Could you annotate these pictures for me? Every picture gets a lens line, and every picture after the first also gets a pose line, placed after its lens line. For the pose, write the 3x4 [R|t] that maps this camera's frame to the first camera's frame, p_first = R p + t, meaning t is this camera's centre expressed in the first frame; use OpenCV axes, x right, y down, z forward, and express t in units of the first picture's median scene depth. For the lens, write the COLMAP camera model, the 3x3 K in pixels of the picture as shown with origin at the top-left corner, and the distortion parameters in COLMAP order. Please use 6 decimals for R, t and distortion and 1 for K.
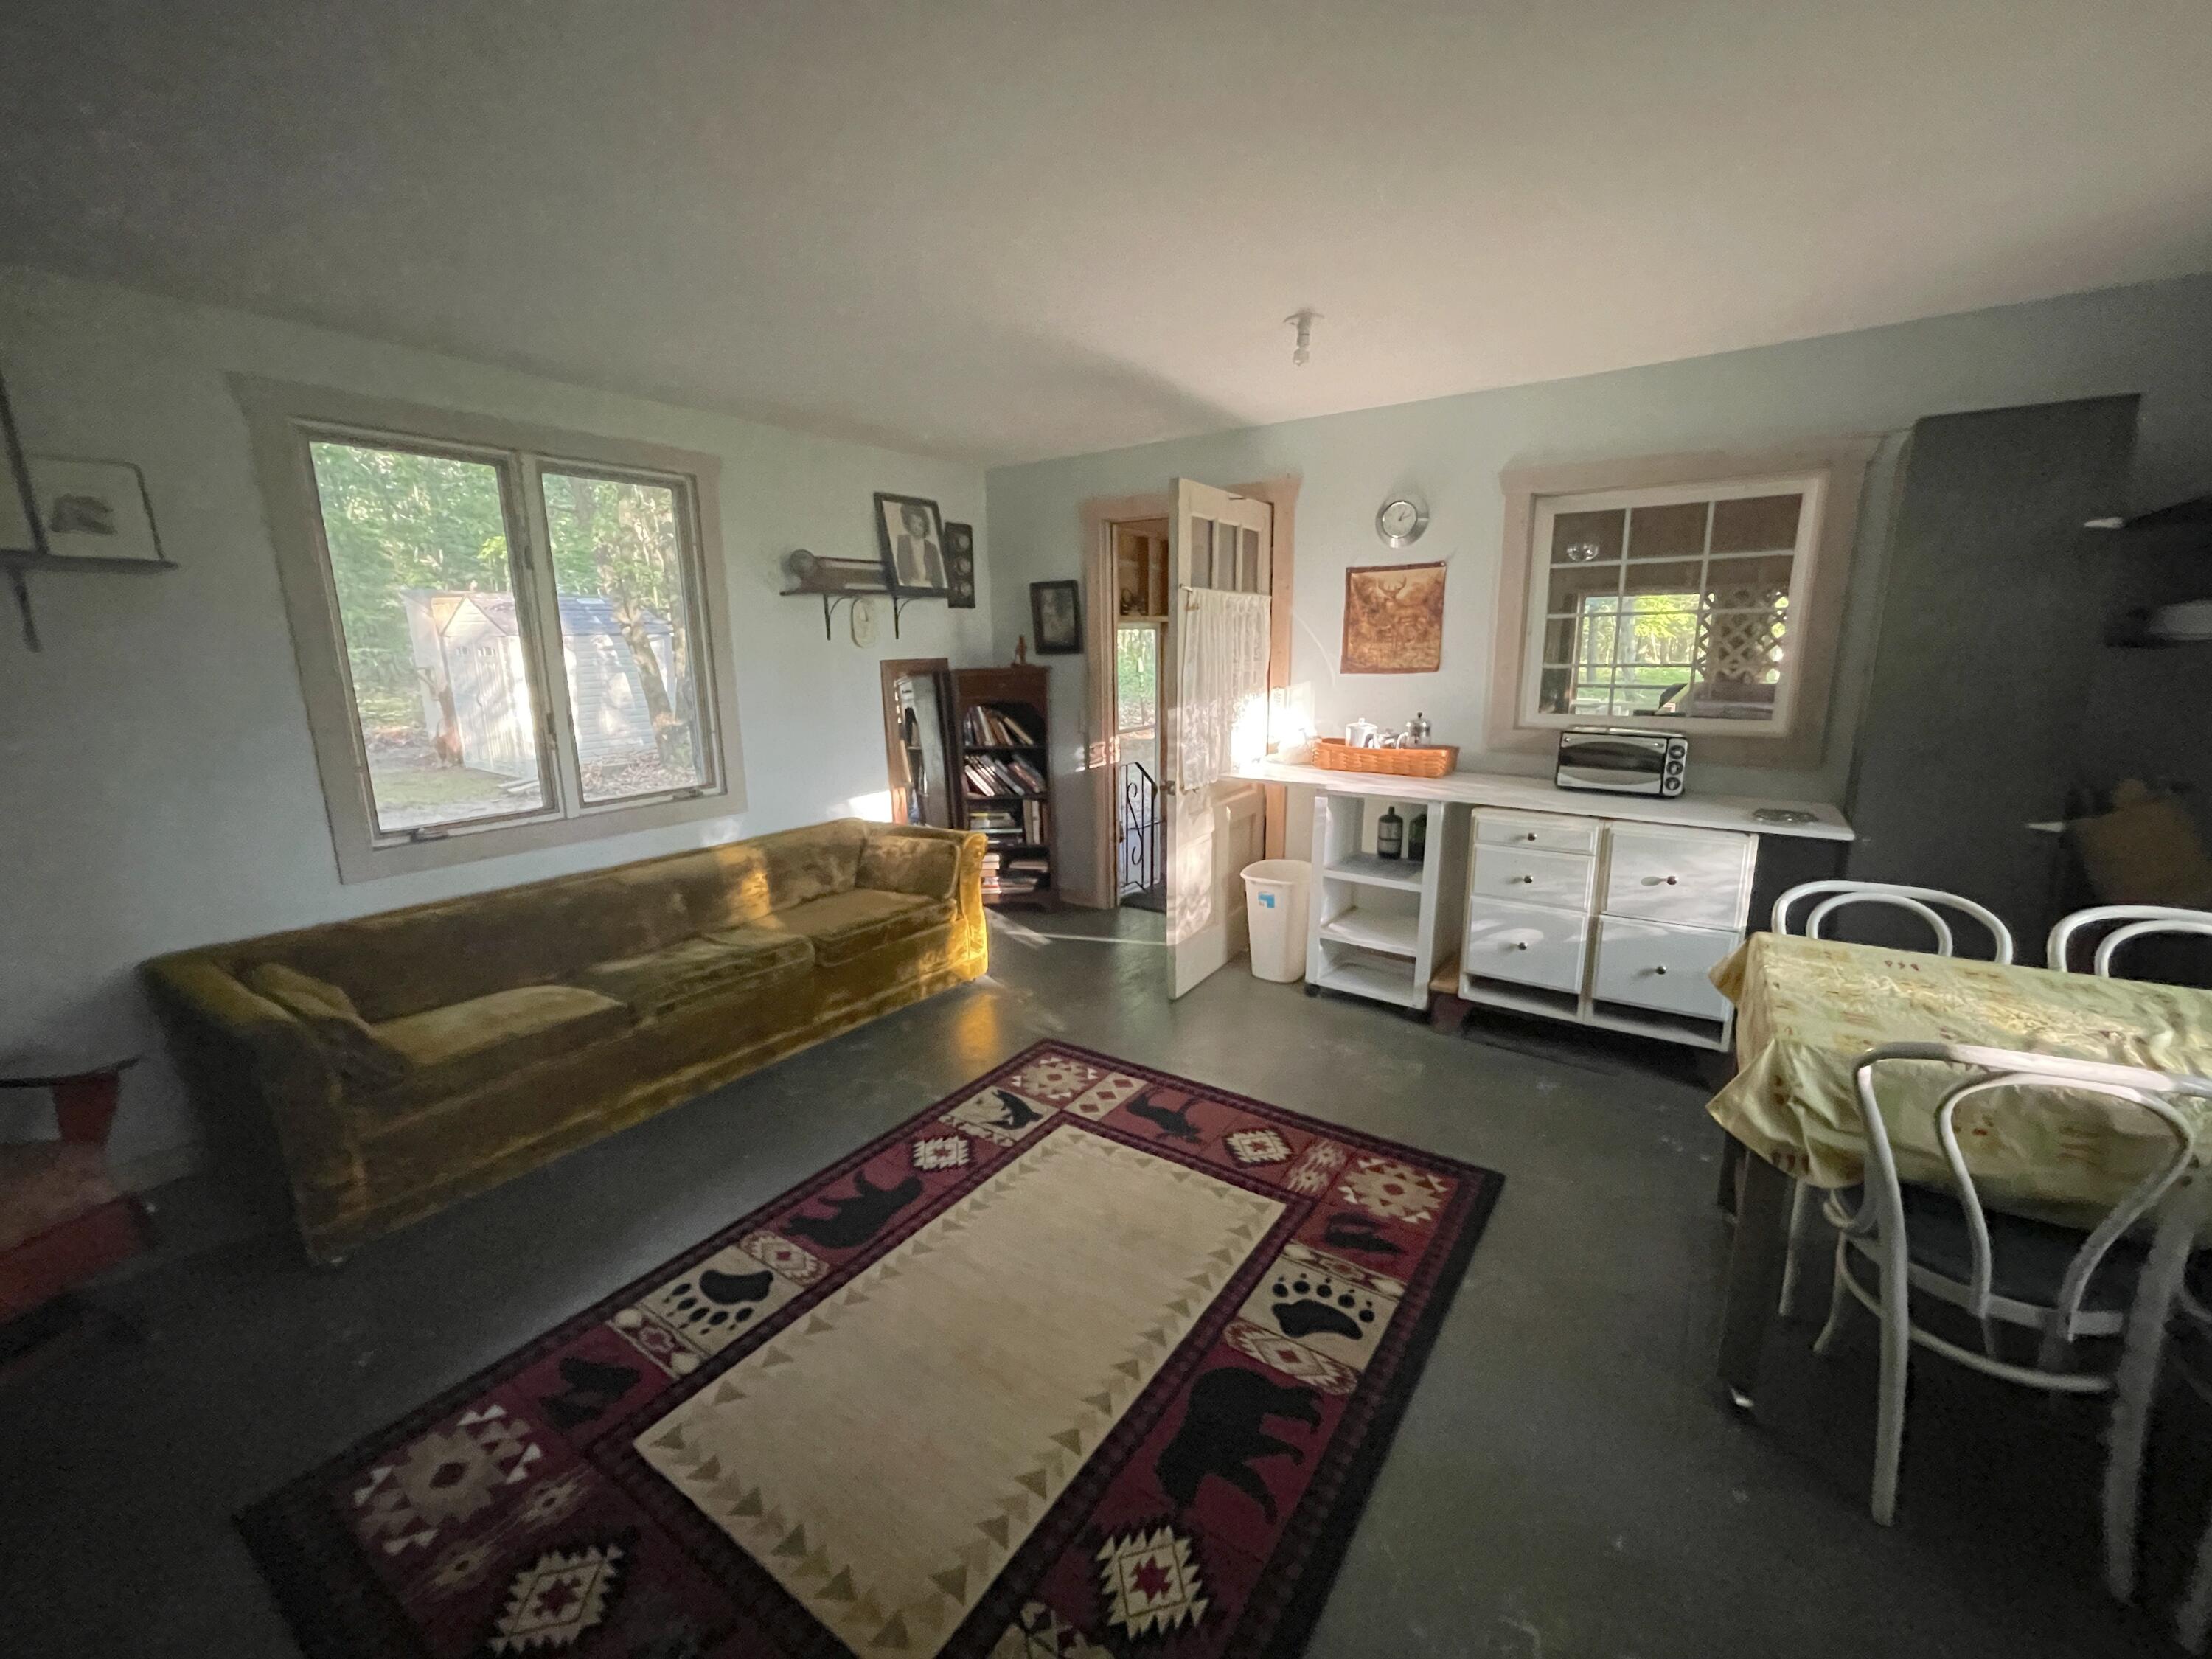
lens RADIAL K [[899.9, 0, 1095.2], [0, 899.9, 831.6], [0, 0, 1]] dist [-0.002592, -0.000267]
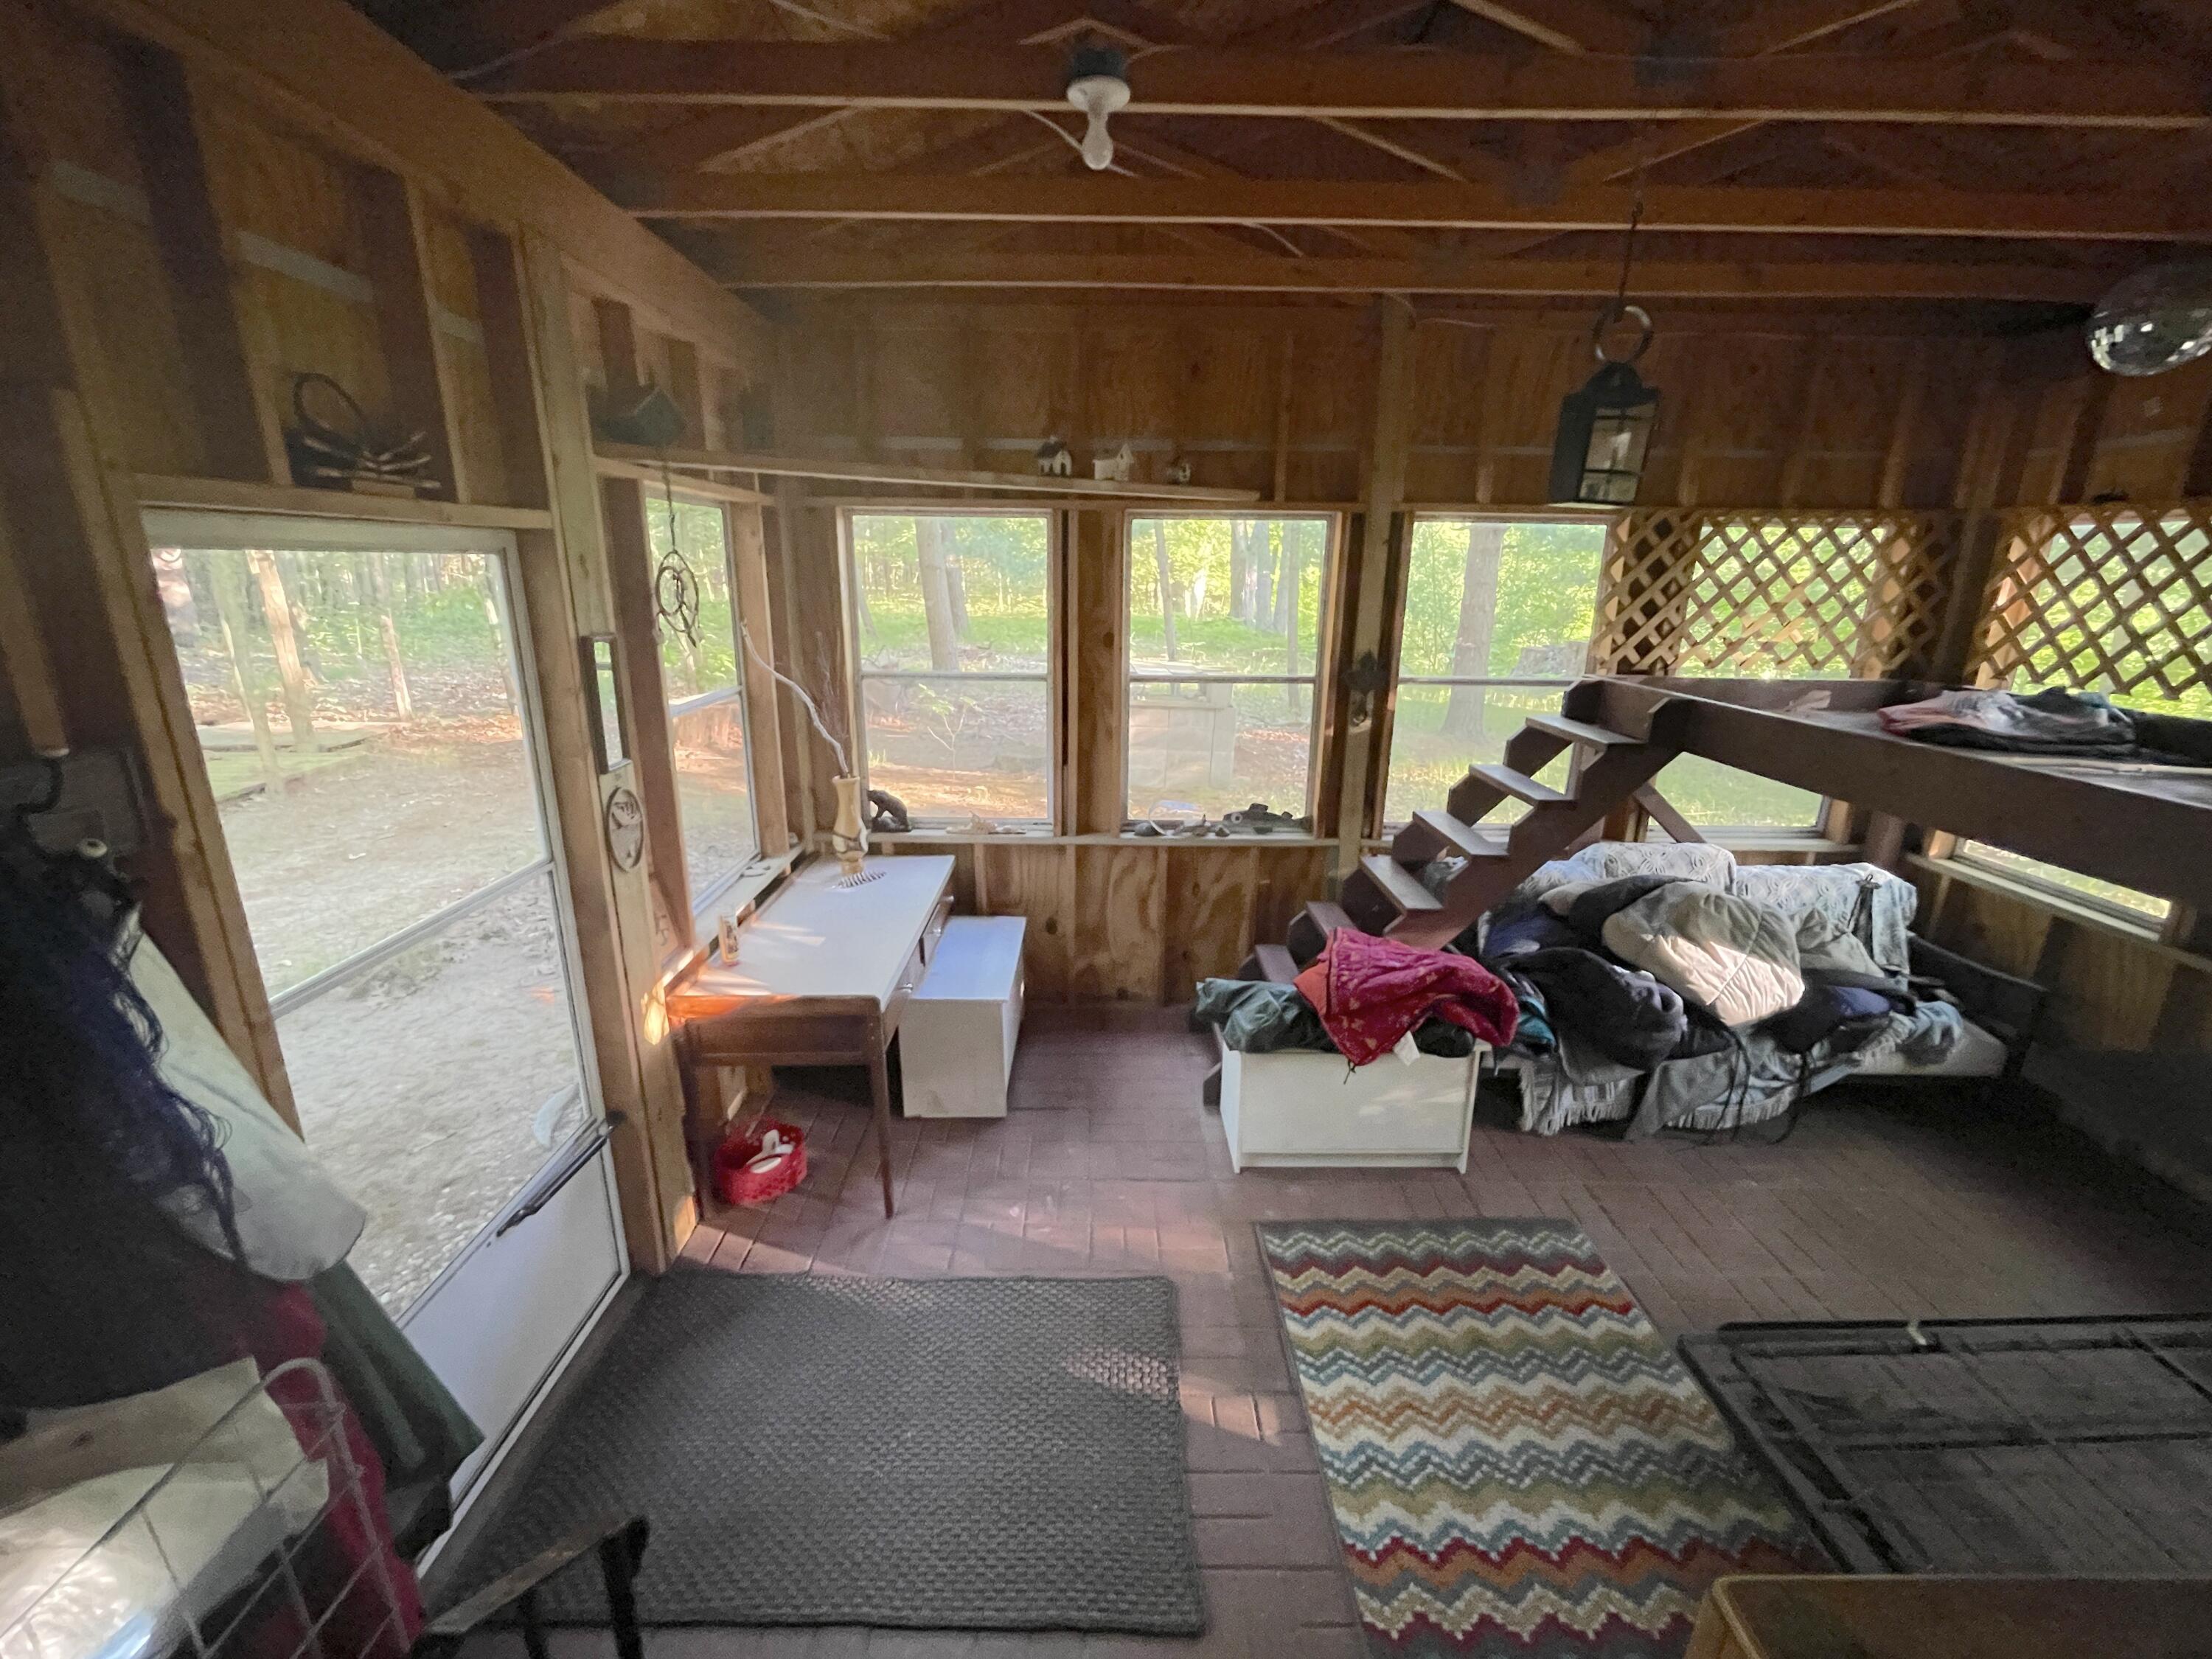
lens RADIAL K [[910.6, 0, 1101.6], [0, 910.6, 828.2], [0, 0, 1]] dist [-0.005982, 0.003612]
pose [[0.814150, -0.136814, 0.564306, 0.127366], [0.097354, 0.990251, 0.099626, -0.392987], [-0.572435, -0.026173, 0.819533, 1.720272]]
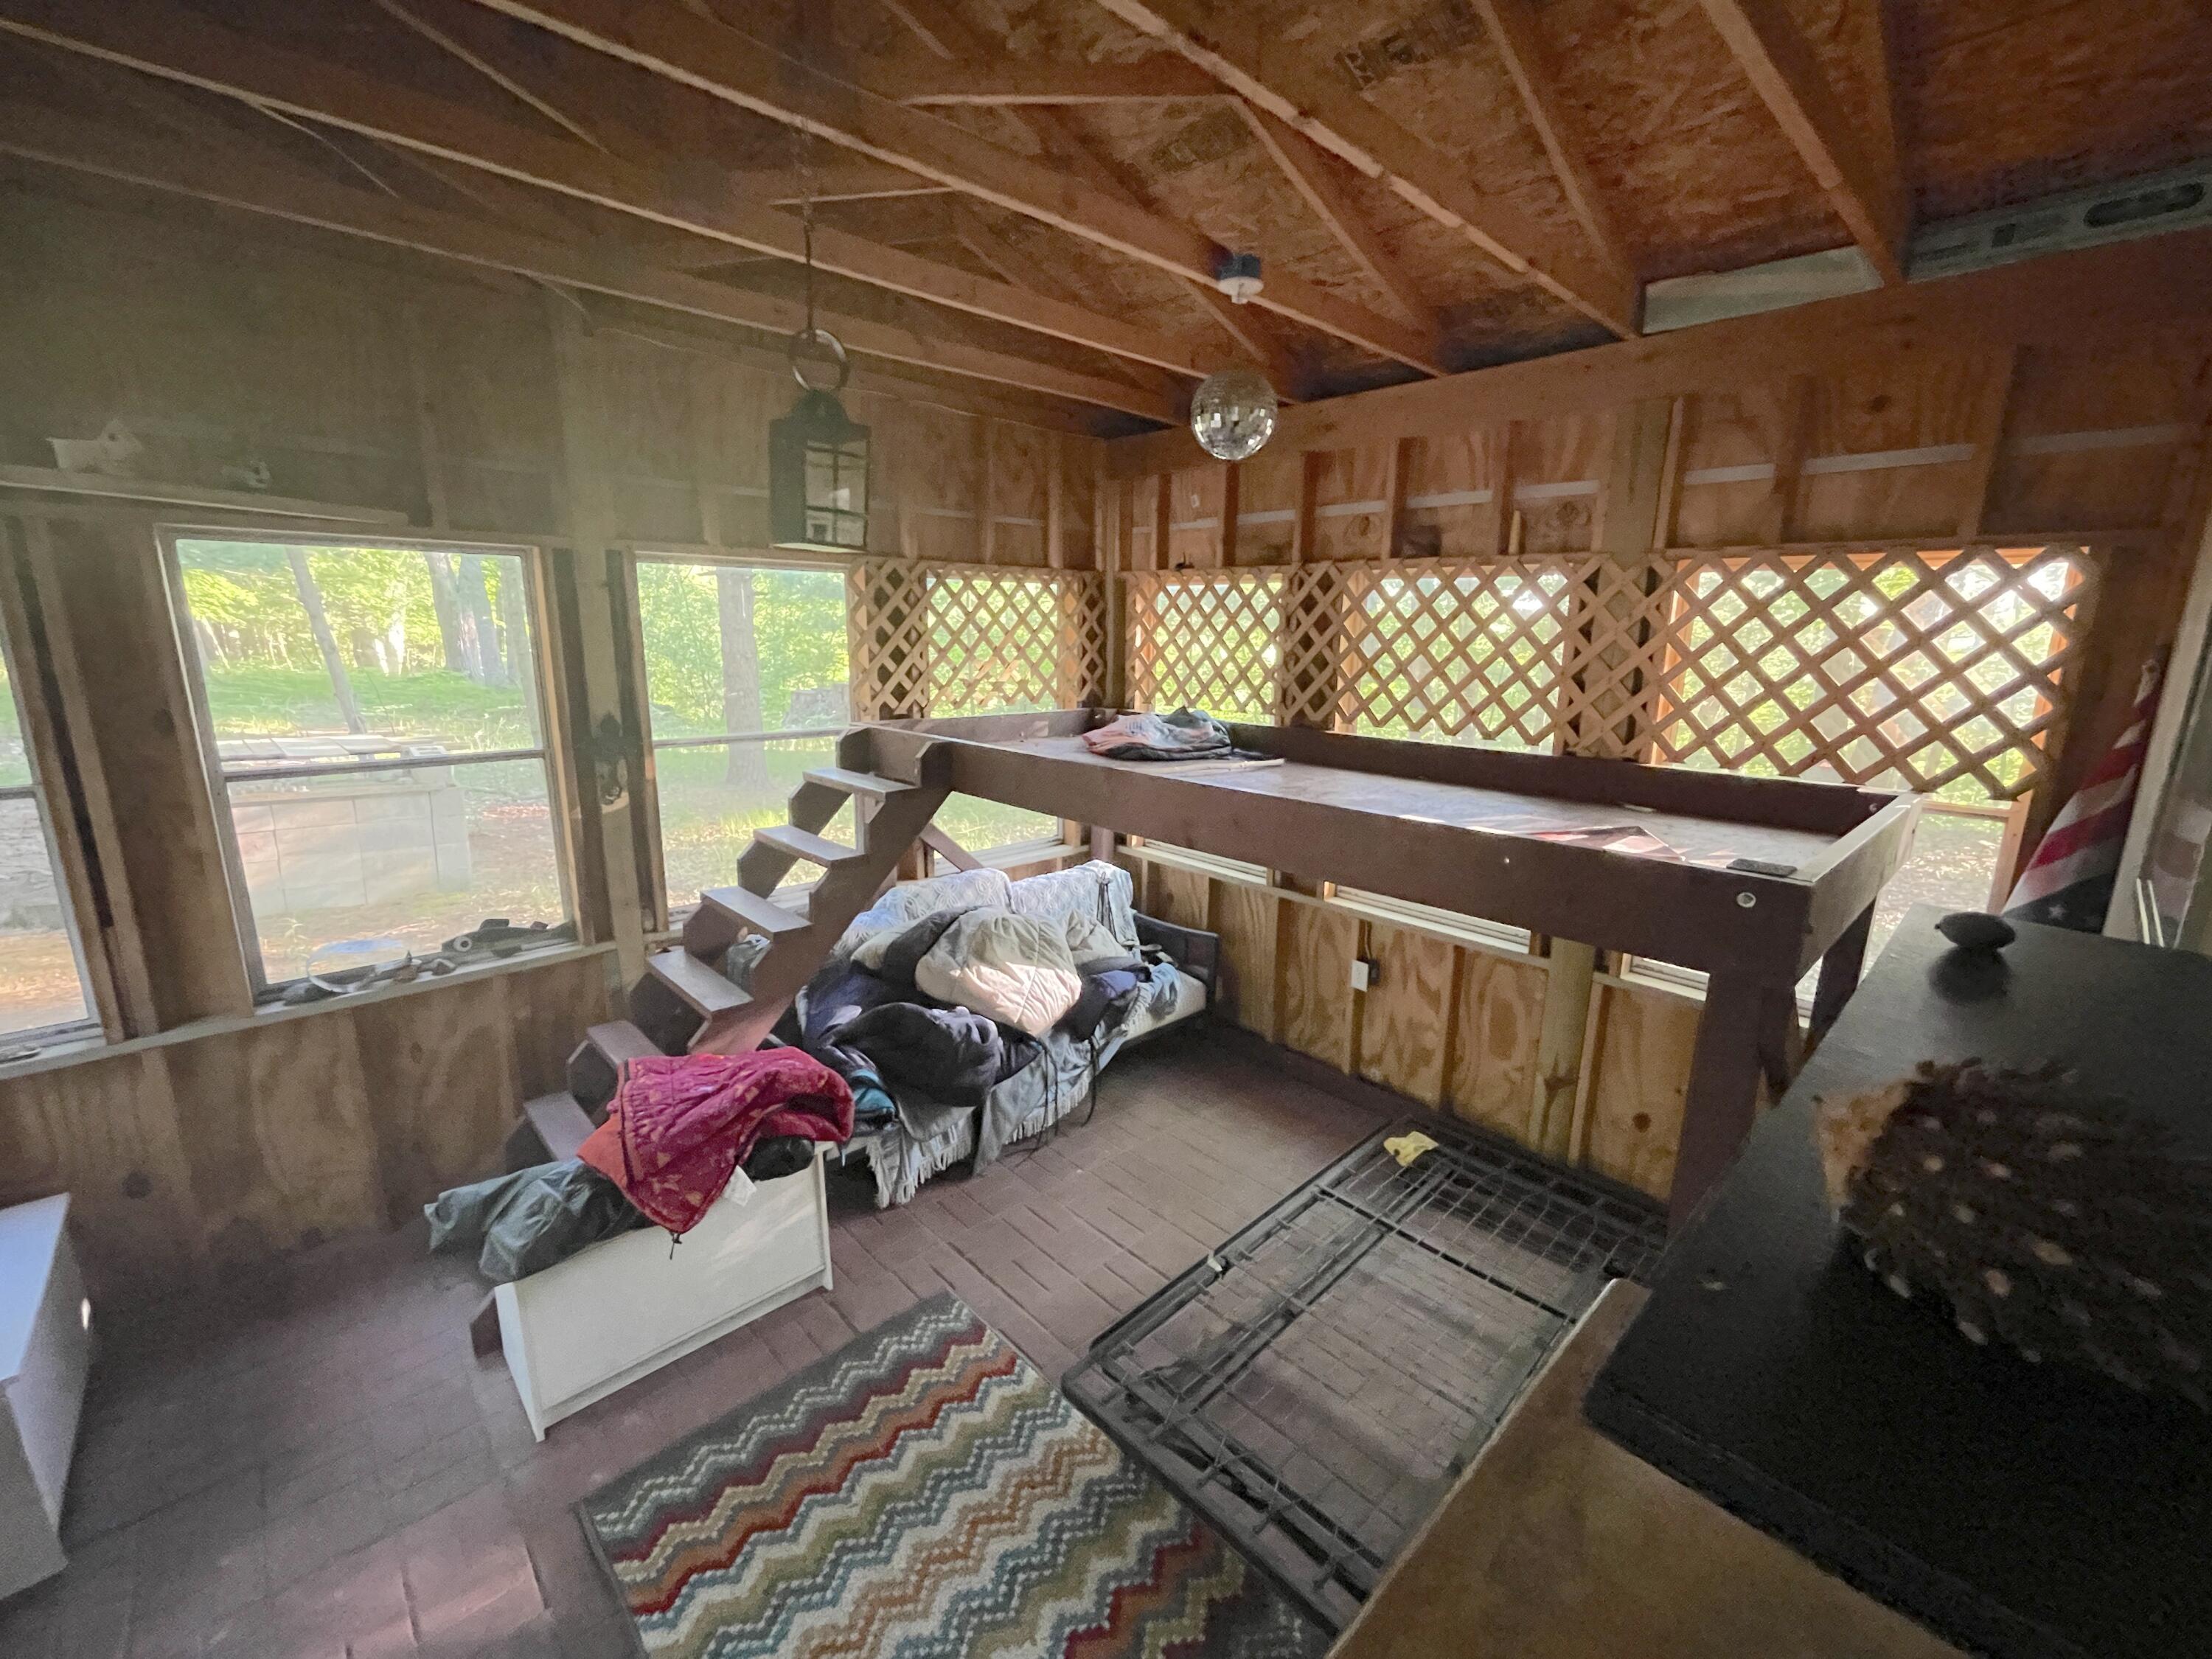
lens RADIAL K [[910.6, 0, 1101.6], [0, 910.6, 828.2], [0, 0, 1]] dist [-0.005982, 0.003612]
pose [[0.200098, -0.198210, 0.959517, 0.281812], [0.185142, 0.969329, 0.161627, -0.414221], [-0.962124, 0.145306, 0.230658, 1.791116]]
